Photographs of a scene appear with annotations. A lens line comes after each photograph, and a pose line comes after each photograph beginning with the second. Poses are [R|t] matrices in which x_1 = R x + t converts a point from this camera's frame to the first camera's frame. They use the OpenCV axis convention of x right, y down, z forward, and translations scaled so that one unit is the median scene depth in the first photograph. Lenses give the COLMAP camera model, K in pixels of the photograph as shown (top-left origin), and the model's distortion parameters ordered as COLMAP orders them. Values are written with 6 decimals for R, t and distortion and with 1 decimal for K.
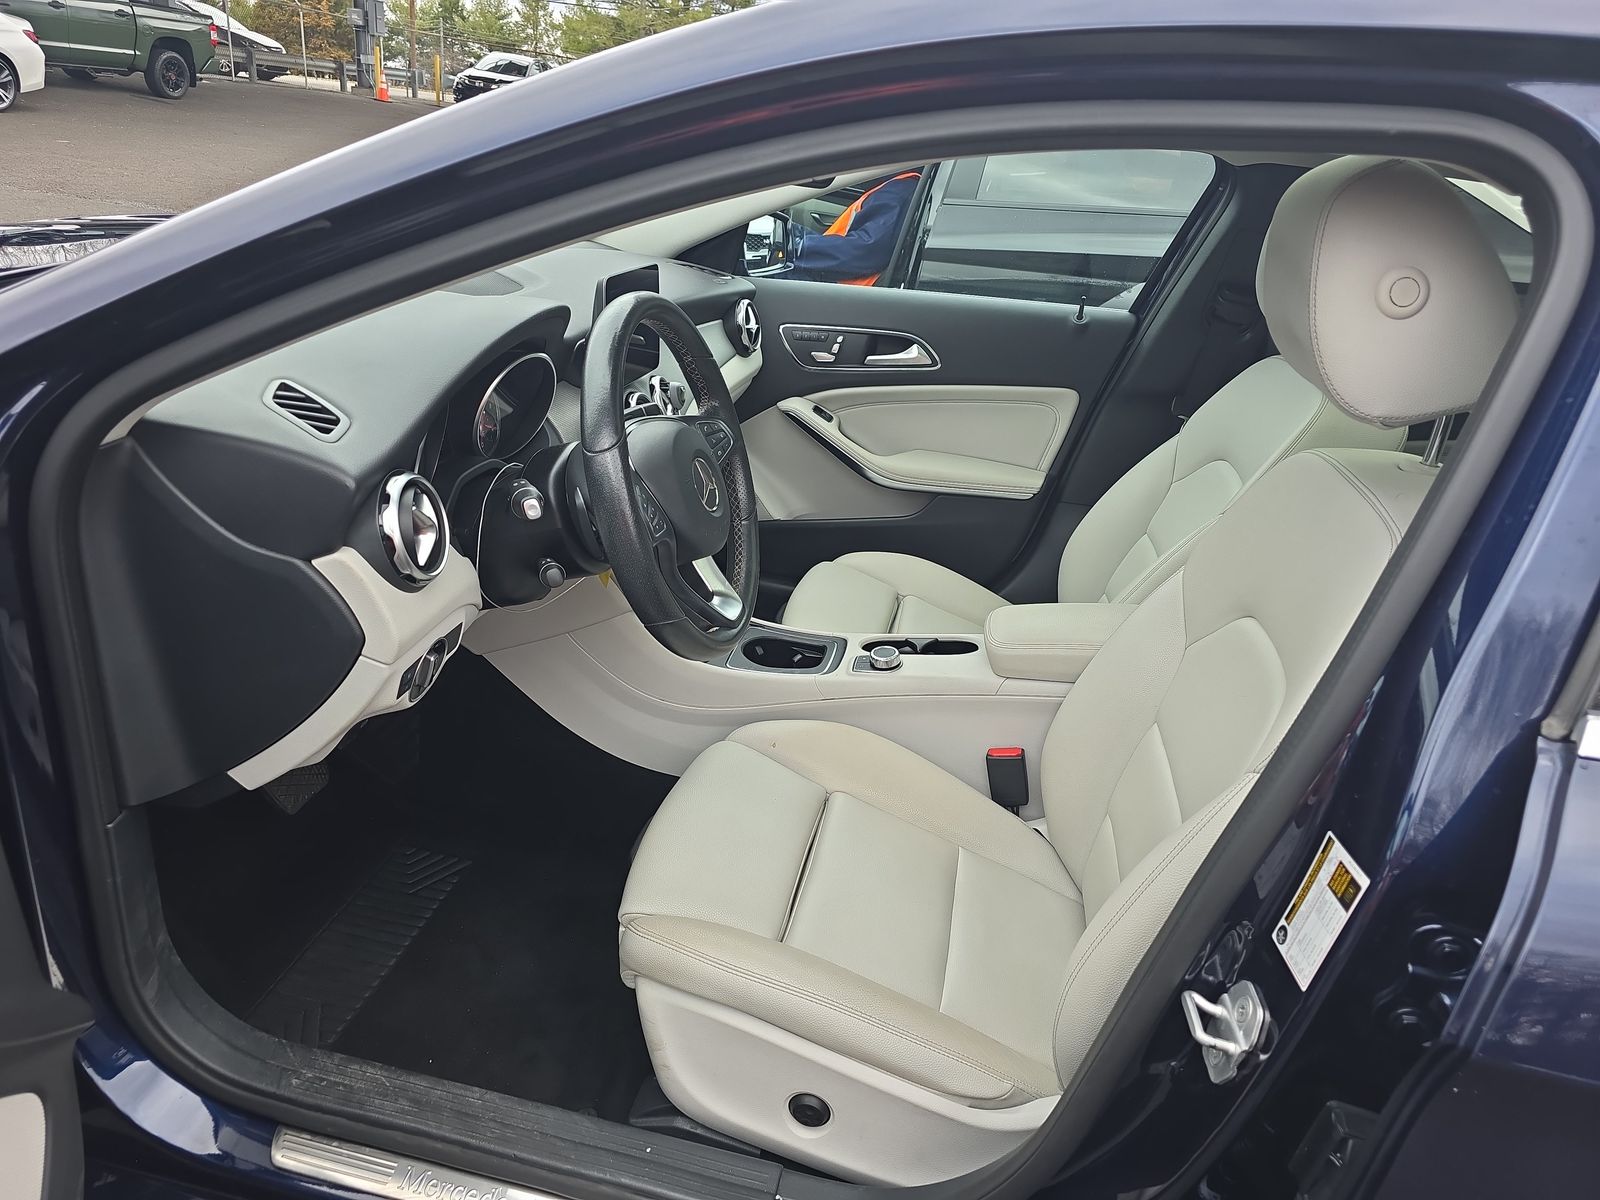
lens RADIAL K [[1080.3, 0, 799.5], [0, 1080.3, 600.5], [0, 0, 1]] dist [0.035751, -0.016823]
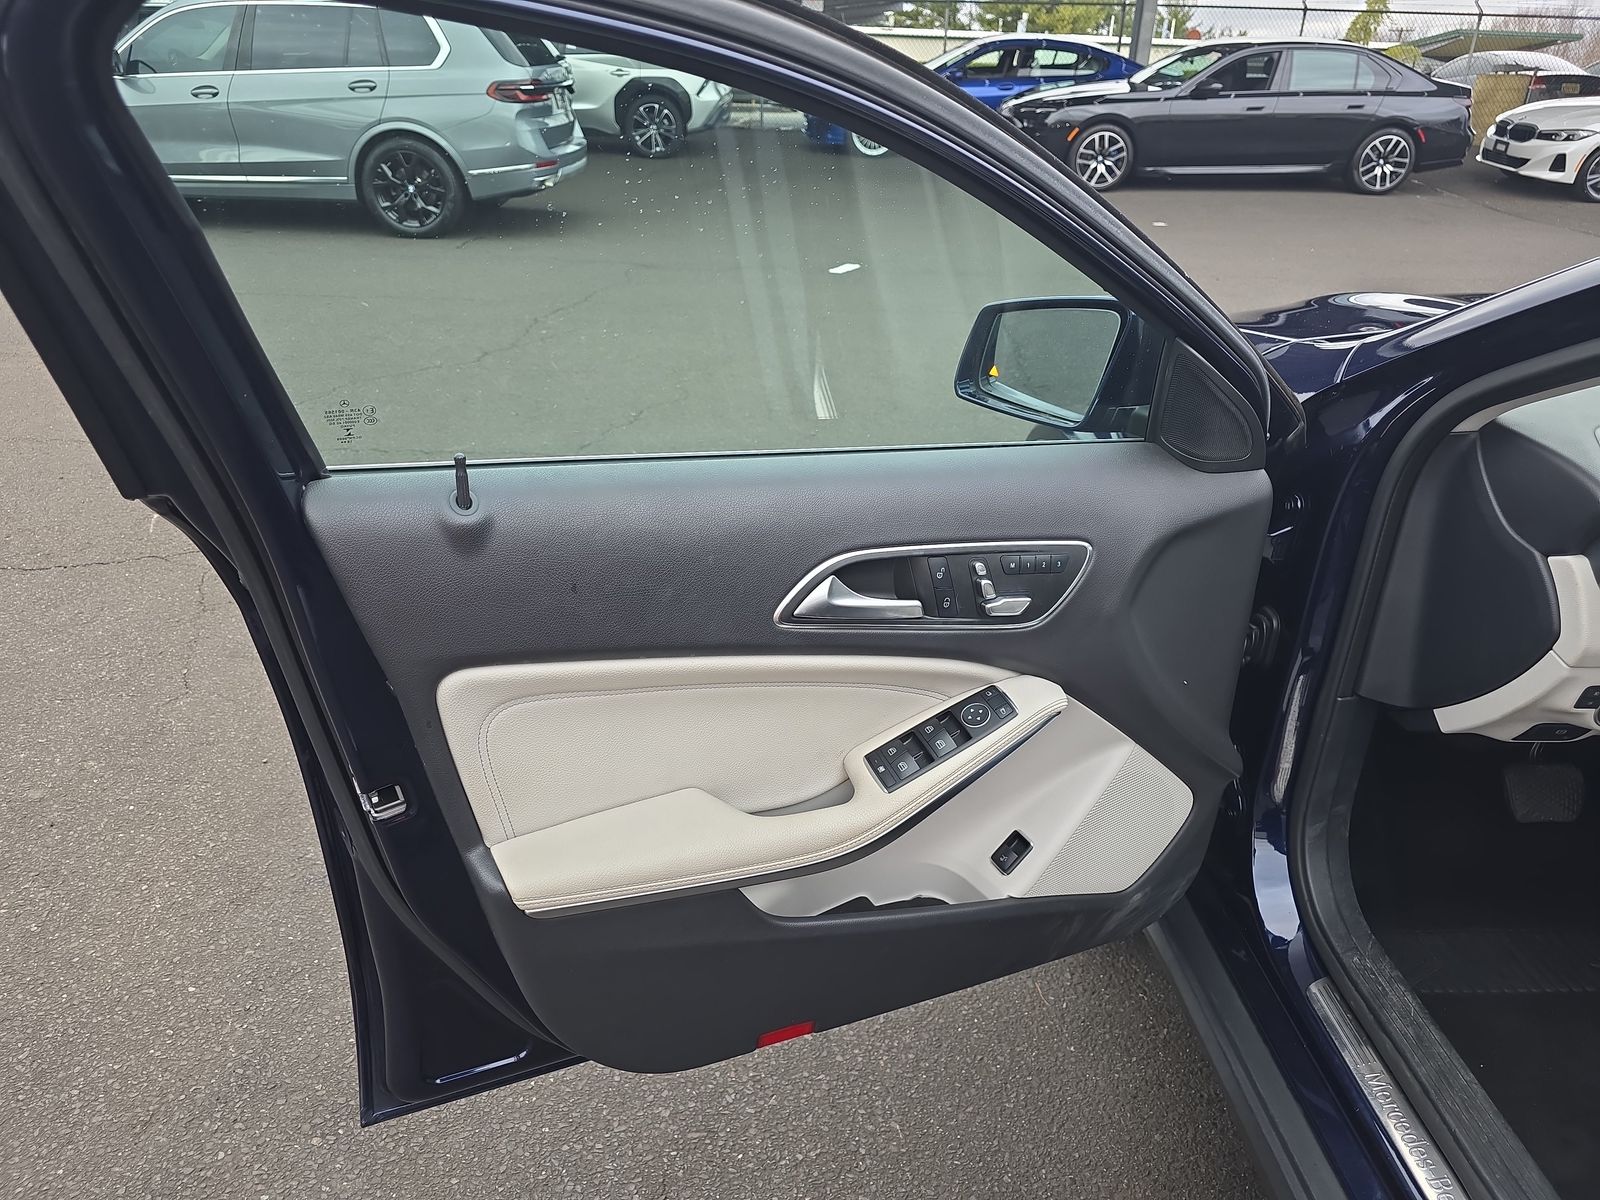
lens RADIAL K [[1077.2, 0, 798.9], [0, 1077.2, 601.3], [0, 0, 1]] dist [0.008103, 0.000225]
pose [[0.215155, 0.314782, -0.924457, 0.438537], [-0.386625, 0.896739, 0.215362, 0.063114], [0.896788, 0.311082, 0.314640, -0.080029]]
